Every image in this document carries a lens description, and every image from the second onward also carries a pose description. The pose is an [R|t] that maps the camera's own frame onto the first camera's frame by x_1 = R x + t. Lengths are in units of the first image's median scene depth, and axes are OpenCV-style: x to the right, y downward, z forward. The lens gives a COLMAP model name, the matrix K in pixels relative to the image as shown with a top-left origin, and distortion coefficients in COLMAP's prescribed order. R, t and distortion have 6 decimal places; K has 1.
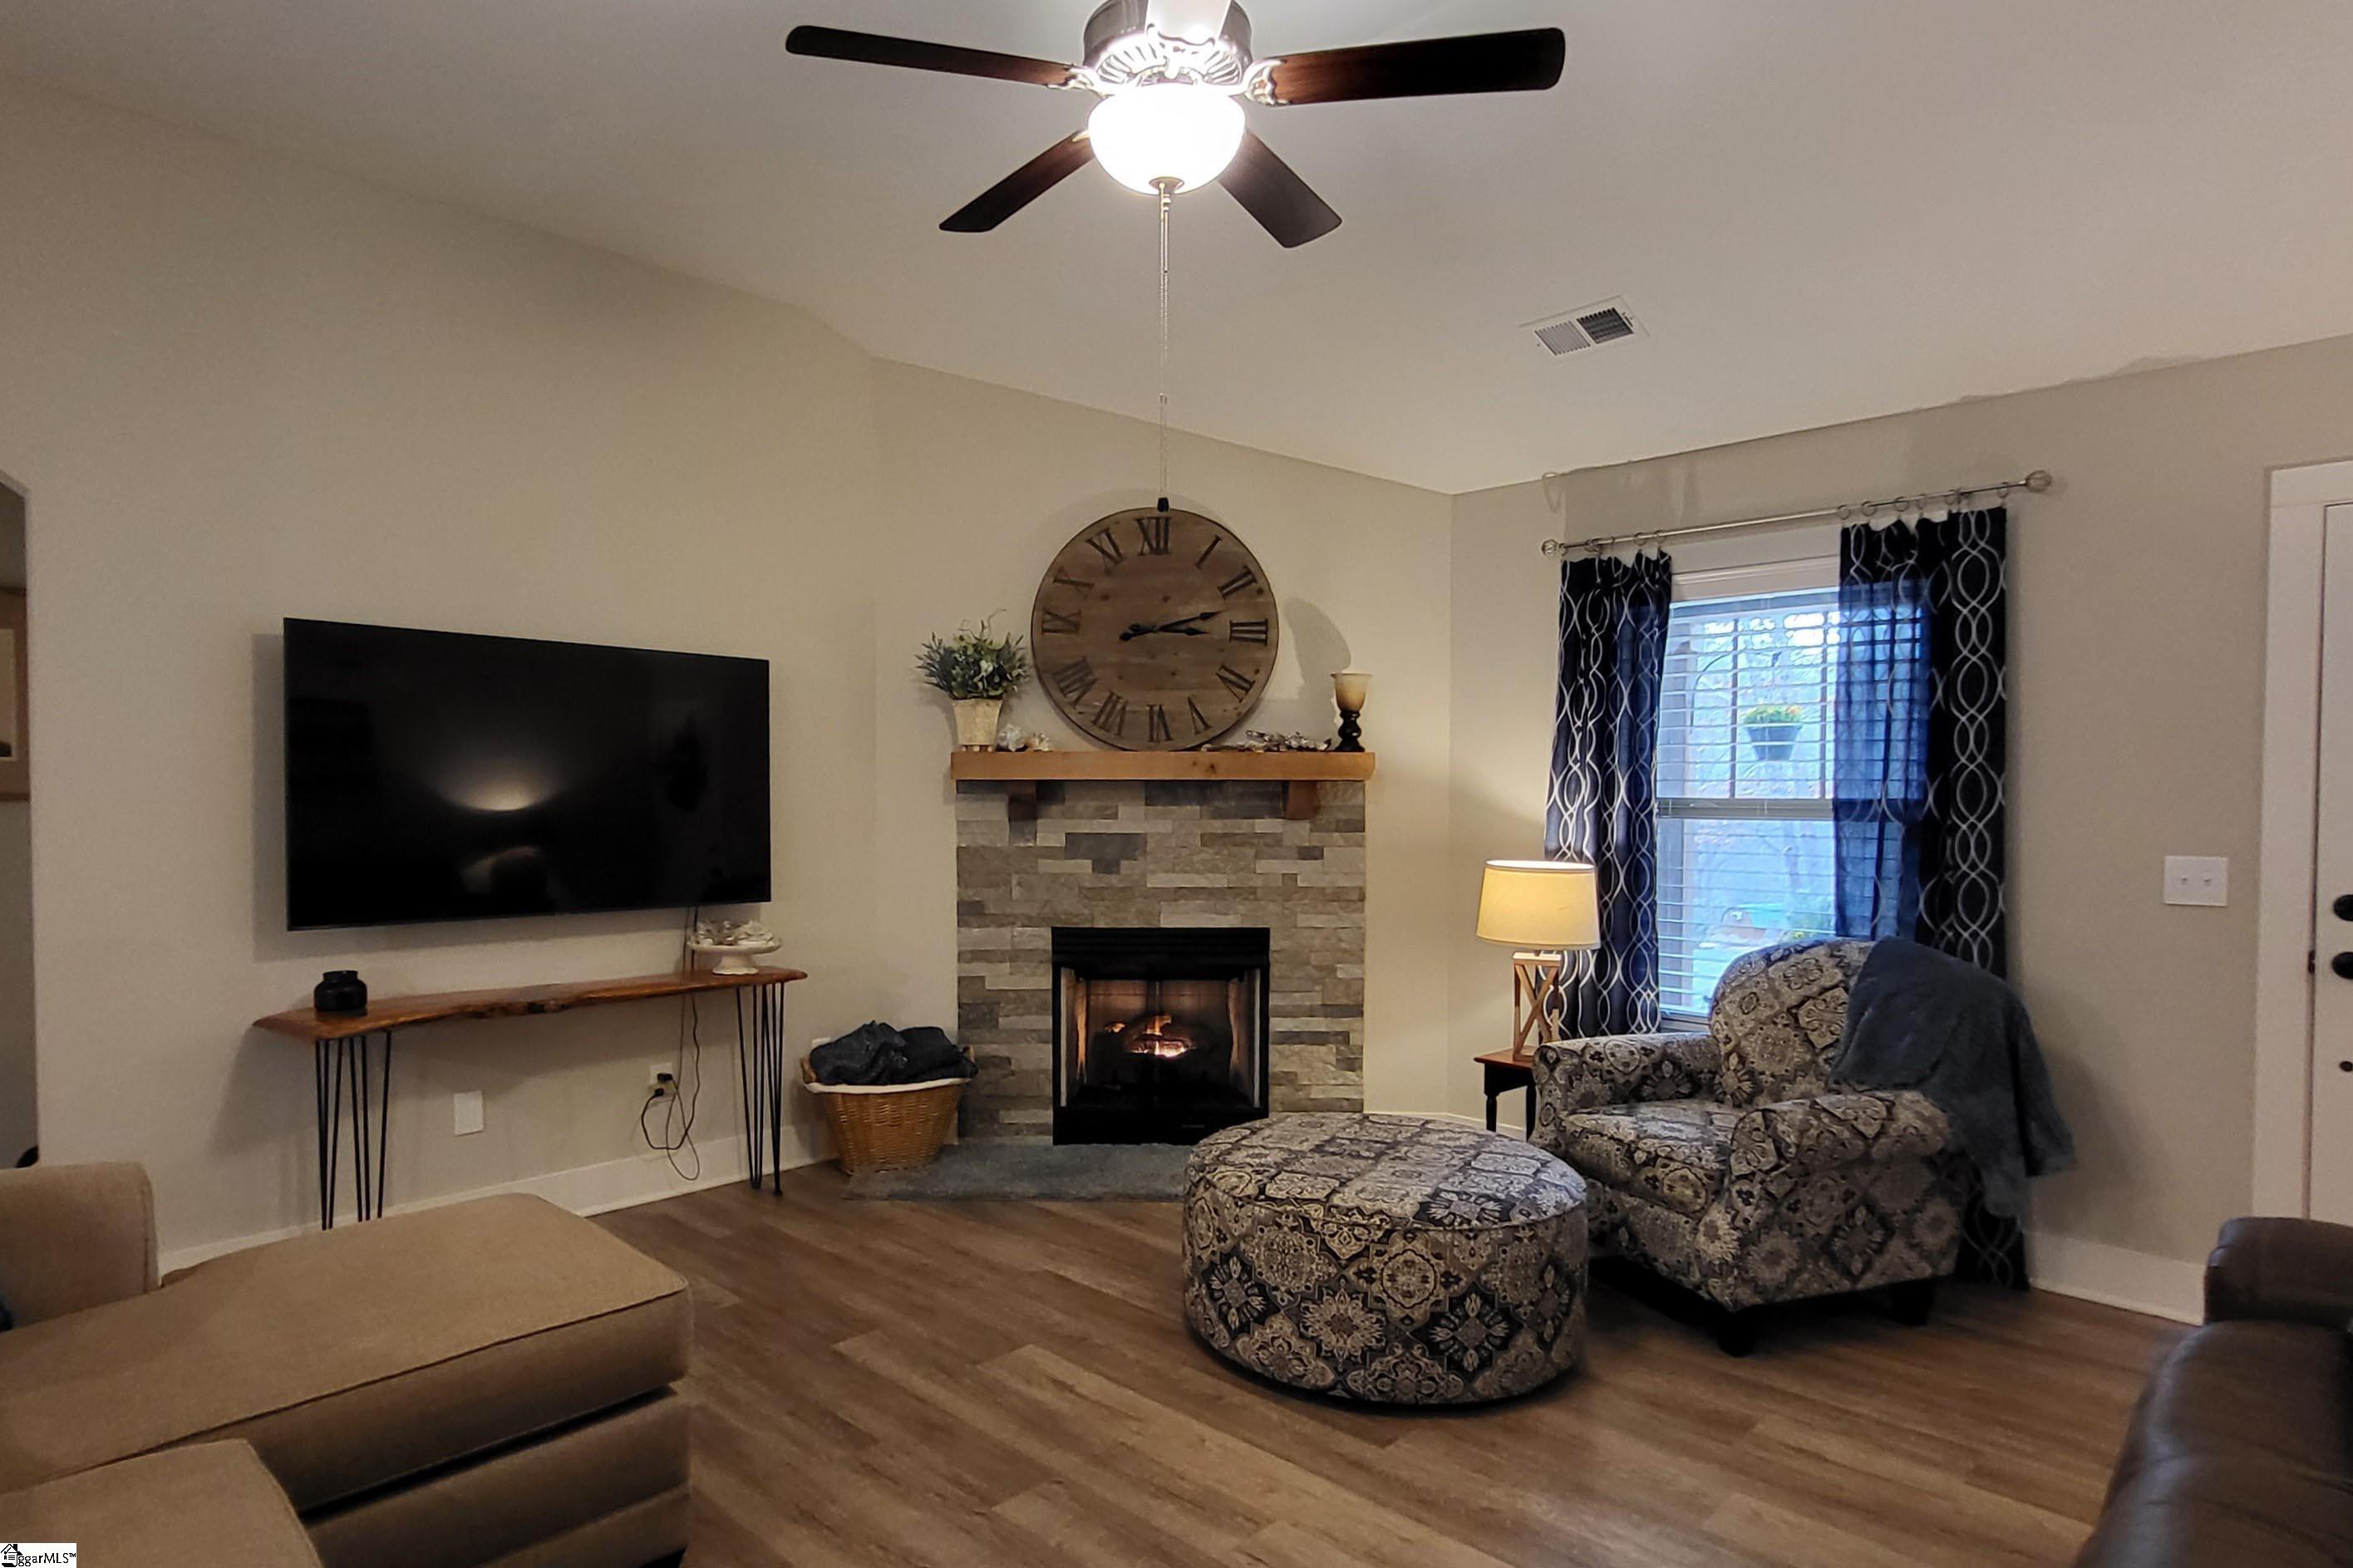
lens RADIAL K [[1313.6, 0, 1092.0], [0, 1313.6, 814.7], [0, 0, 1]] dist [0.000587, -0.000713]
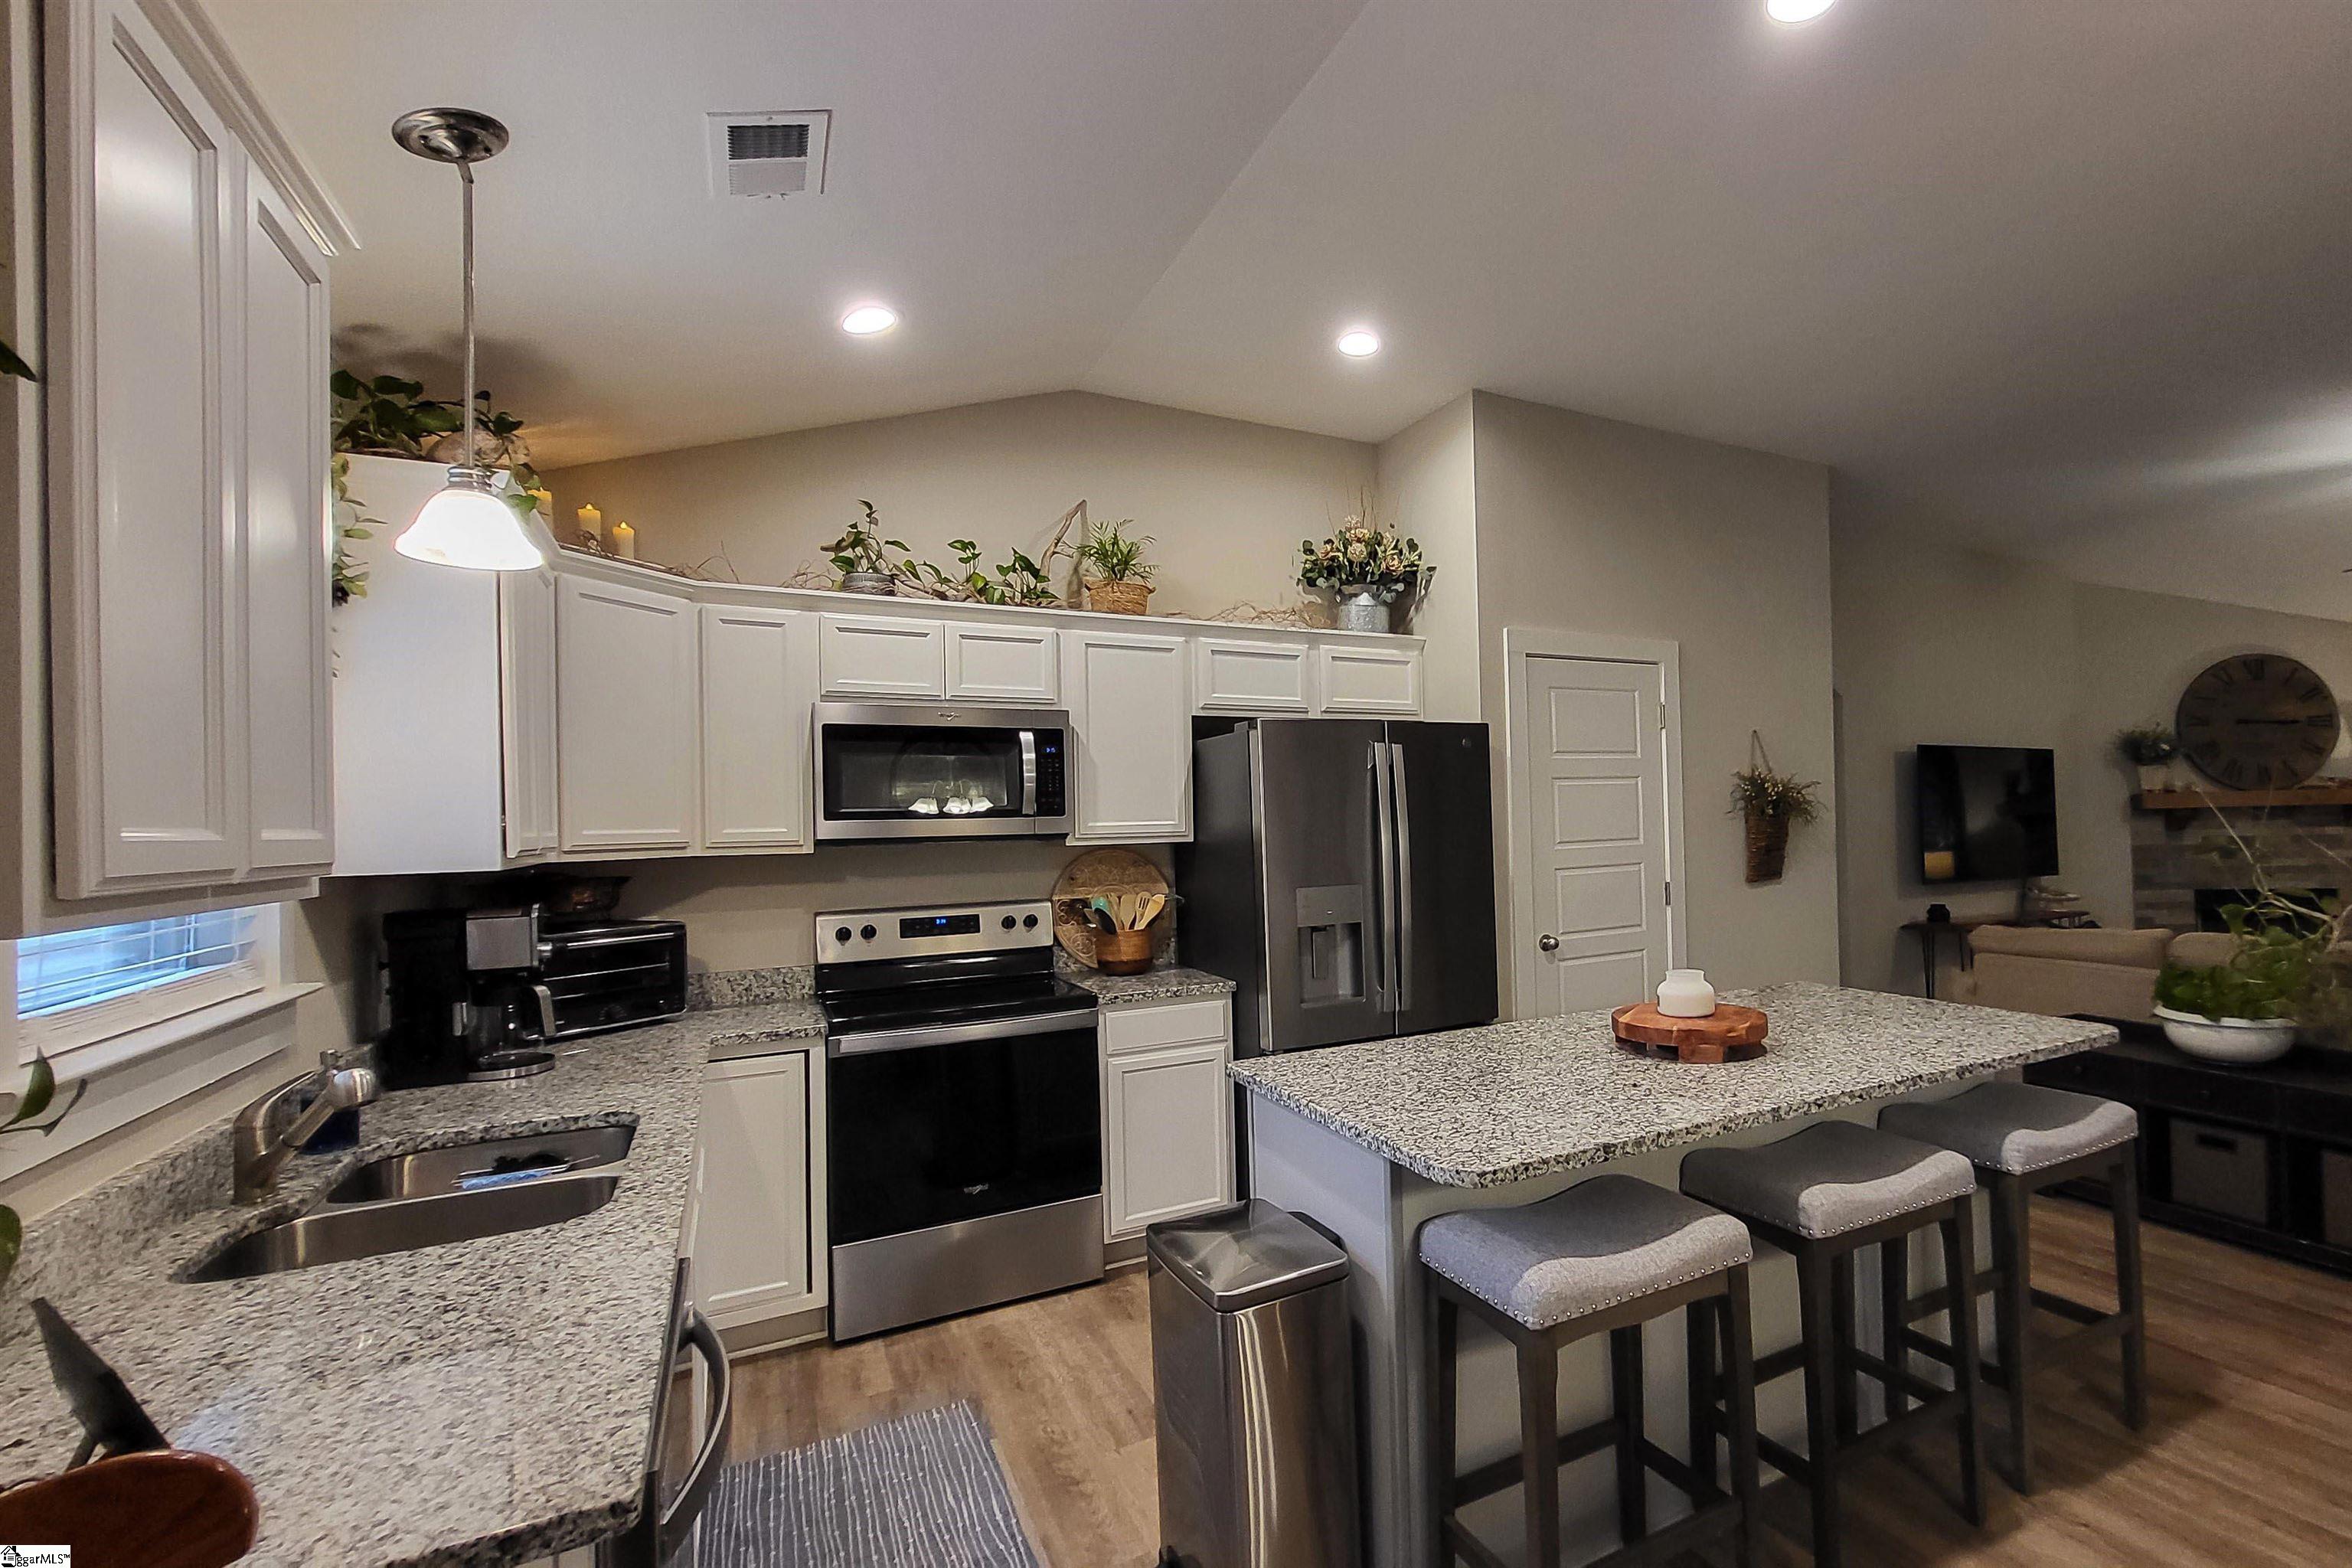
lens RADIAL K [[1094.2, 0, 1390.6], [0, 1094.2, 806.9], [0, 0, 1]] dist [-0.000123, 0.000391]
pose [[0.969559, -0.029049, -0.243128, -0.755272], [0.021711, 0.999226, -0.032809, -0.001925], [0.243893, 0.026532, 0.969439, -0.747012]]
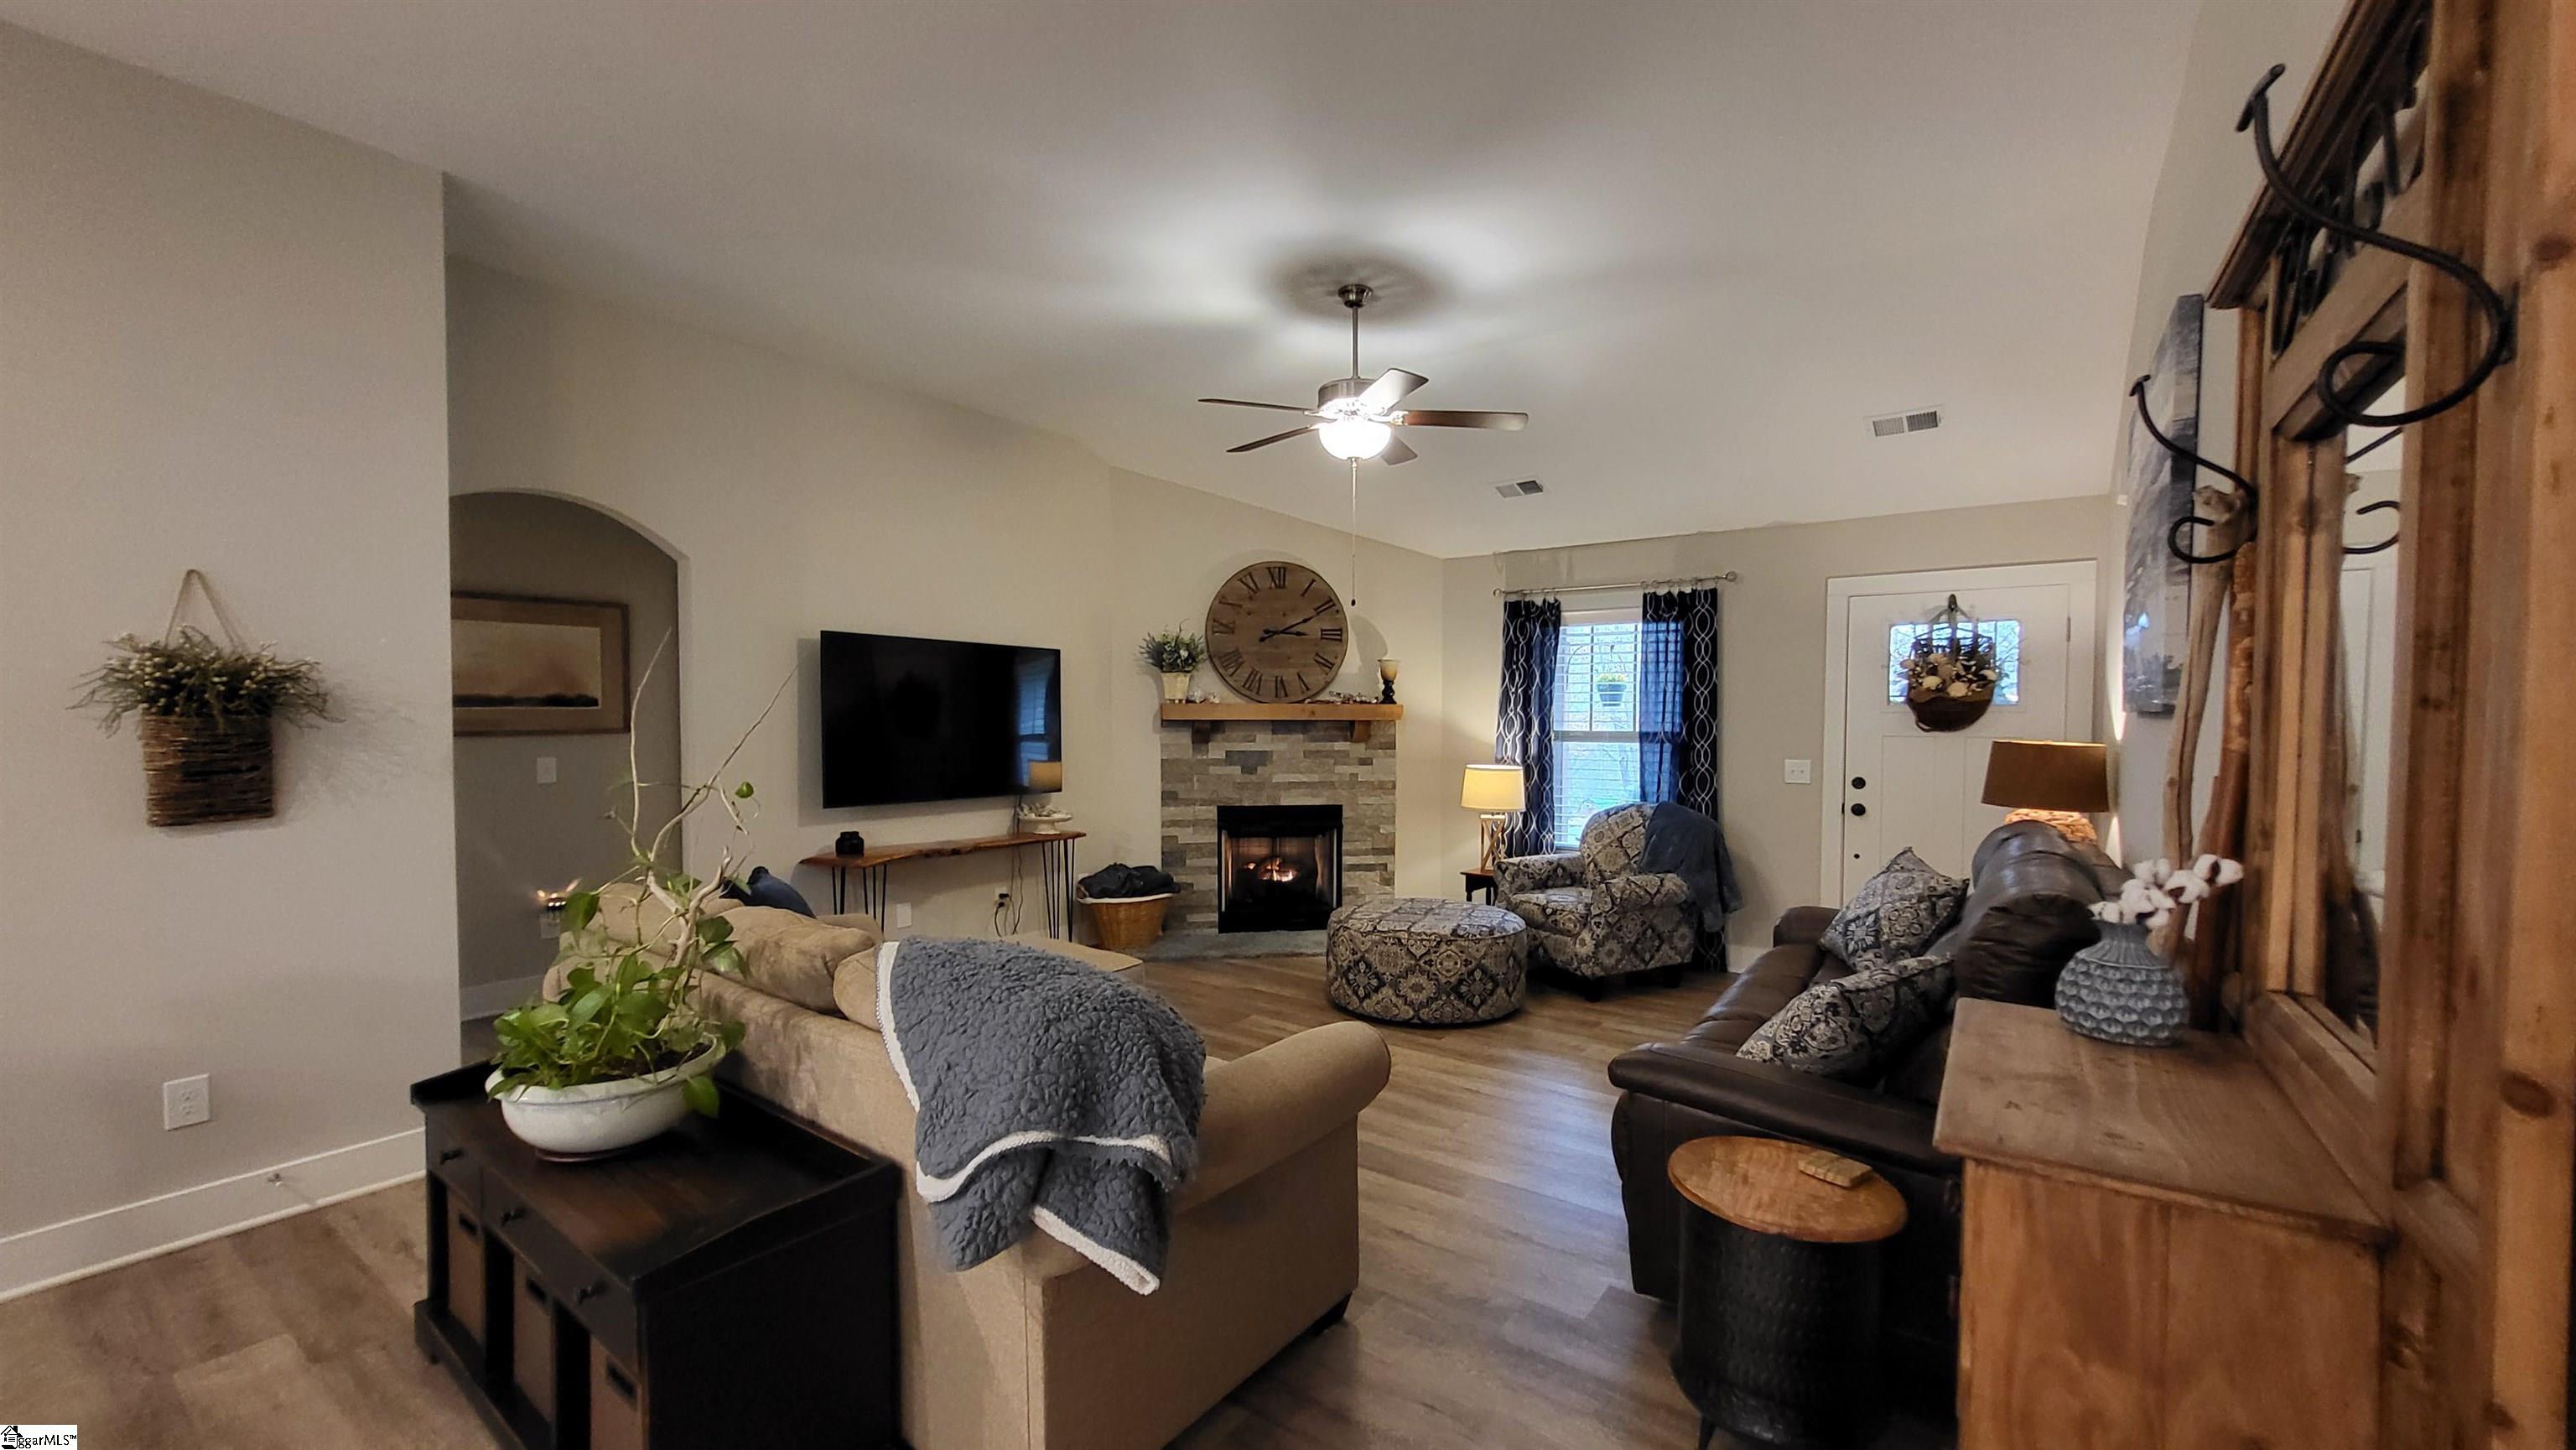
lens RADIAL K [[1017.3, 0, 1300.3], [0, 1017.3, 742.4], [0, 0, 1]] dist [-0.010855, 0.000165]
pose [[0.983847, -0.002967, 0.178987, -0.166158], [0.001564, 0.999967, 0.007979, -0.007491], [-0.179005, -0.007570, 0.983819, -0.325480]]
